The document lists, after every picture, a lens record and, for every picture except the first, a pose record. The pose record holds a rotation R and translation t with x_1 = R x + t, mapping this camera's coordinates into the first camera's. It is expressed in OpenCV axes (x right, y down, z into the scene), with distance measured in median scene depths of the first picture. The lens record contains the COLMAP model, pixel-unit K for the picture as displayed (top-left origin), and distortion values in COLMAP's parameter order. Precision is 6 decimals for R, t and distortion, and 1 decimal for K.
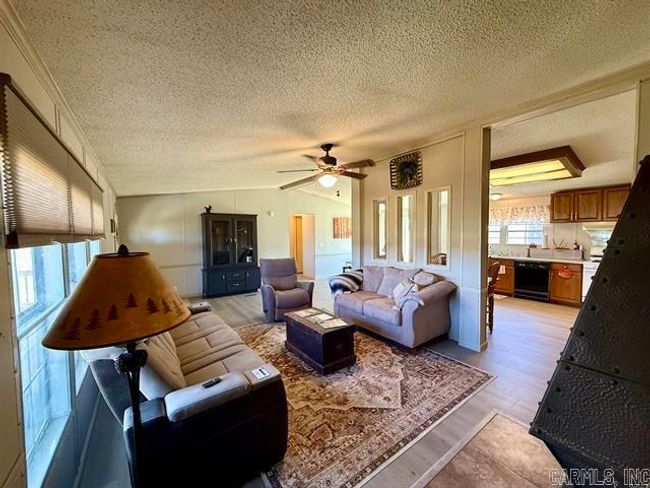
lens RADIAL K [[257.3, 0, 323.5], [0, 257.3, 244.7], [0, 0, 1]] dist [-0.000586, 0.000032]
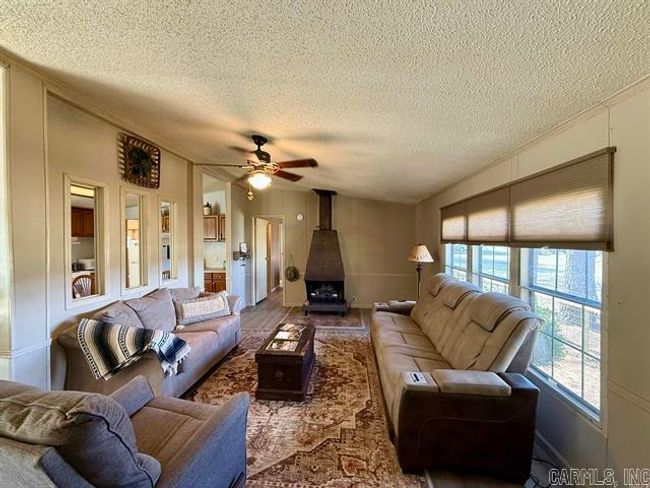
lens RADIAL K [[257.3, 0, 323.5], [0, 257.3, 244.7], [0, 0, 1]] dist [-0.000586, 0.000032]
pose [[-0.748189, 0.005918, 0.663459, -0.664964], [0.047537, 0.997868, 0.044708, -0.069806], [-0.661780, 0.064989, -0.746876, 1.457076]]
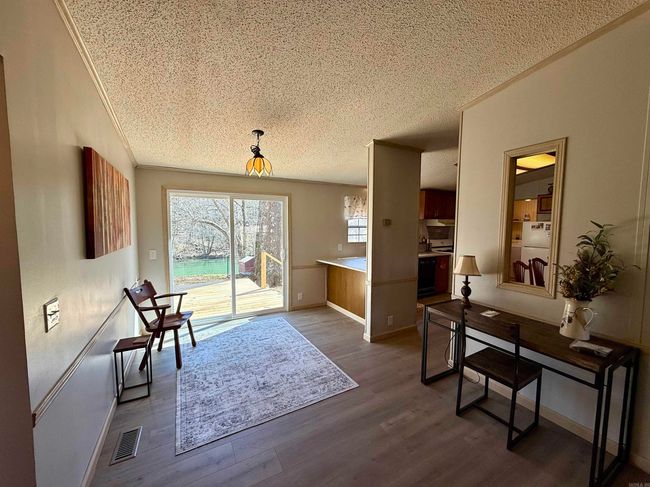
lens RADIAL K [[257.3, 0, 323.5], [0, 257.3, 244.2], [0, 0, 1]] dist [-0.000586, 0.000032]
pose [[0.116458, -0.060909, 0.991326, -0.312776], [0.044100, 0.997450, 0.056105, -0.093423], [-0.992216, 0.037183, 0.118847, 2.044931]]
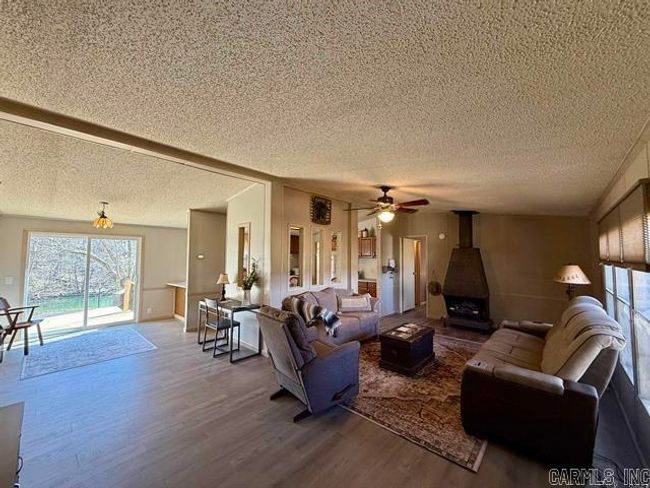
lens RADIAL K [[257.3, 0, 323.5], [0, 257.3, 244.7], [0, 0, 1]] dist [-0.000586, 0.000032]
pose [[-0.204174, 0.057485, 0.977245, -1.053335], [0.045281, 0.997760, -0.049232, -0.070377], [-0.977887, 0.034199, -0.206319, 1.494004]]
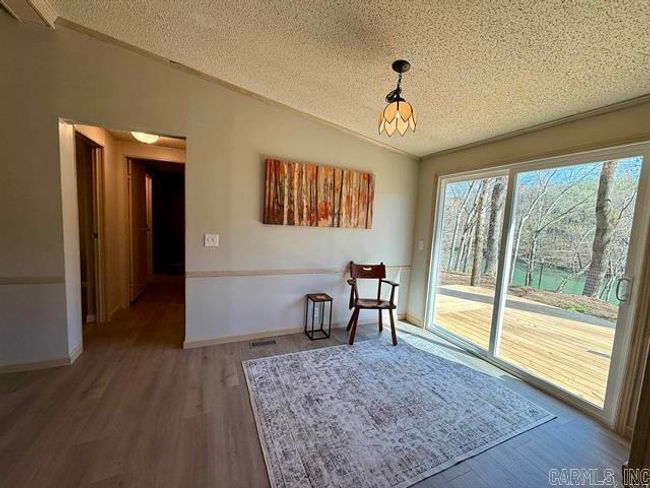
lens RADIAL K [[257.3, 0, 323.5], [0, 257.3, 244.7], [0, 0, 1]] dist [-0.000586, 0.000032]
pose [[0.975660, 0.076999, -0.205326, 0.459776], [-0.069061, 0.996572, 0.045560, -0.045796], [0.208130, -0.030271, 0.977633, 1.759756]]
